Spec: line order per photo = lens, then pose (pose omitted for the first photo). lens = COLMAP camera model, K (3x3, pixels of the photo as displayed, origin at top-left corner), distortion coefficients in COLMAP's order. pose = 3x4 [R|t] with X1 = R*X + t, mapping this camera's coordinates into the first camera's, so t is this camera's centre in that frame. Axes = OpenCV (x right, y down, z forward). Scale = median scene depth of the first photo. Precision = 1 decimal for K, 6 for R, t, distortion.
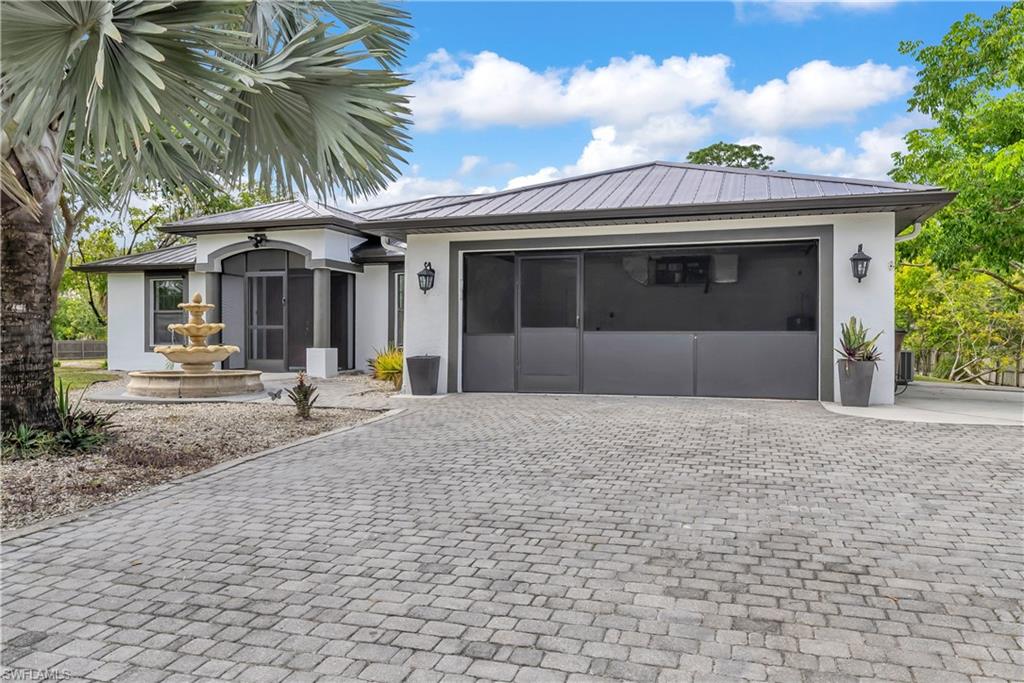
lens RADIAL K [[669.6, 0, 482.3], [0, 669.6, 338.3], [0, 0, 1]] dist [0.001973, 0.000560]
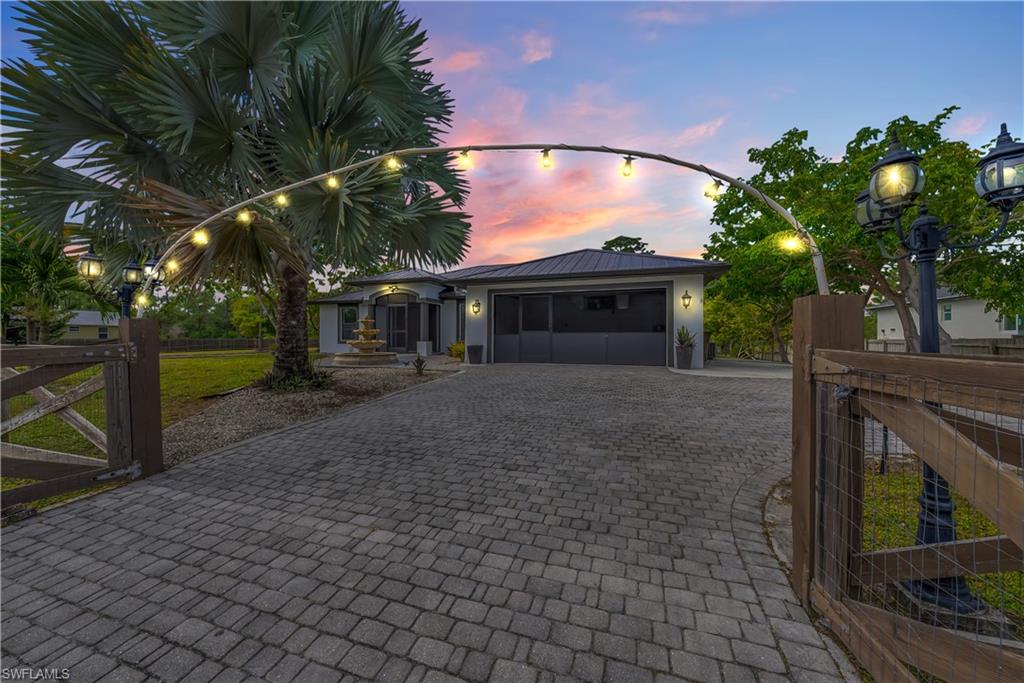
lens RADIAL K [[353.2, 0, 512.0], [0, 353.2, 341.5], [0, 0, 1]] dist [-0.000029, -0.000001]
pose [[0.999241, -0.004220, 0.038722, -0.021779], [0.003755, 0.999920, 0.012073, 0.003333], [-0.038770, -0.011918, 0.999177, -0.112468]]
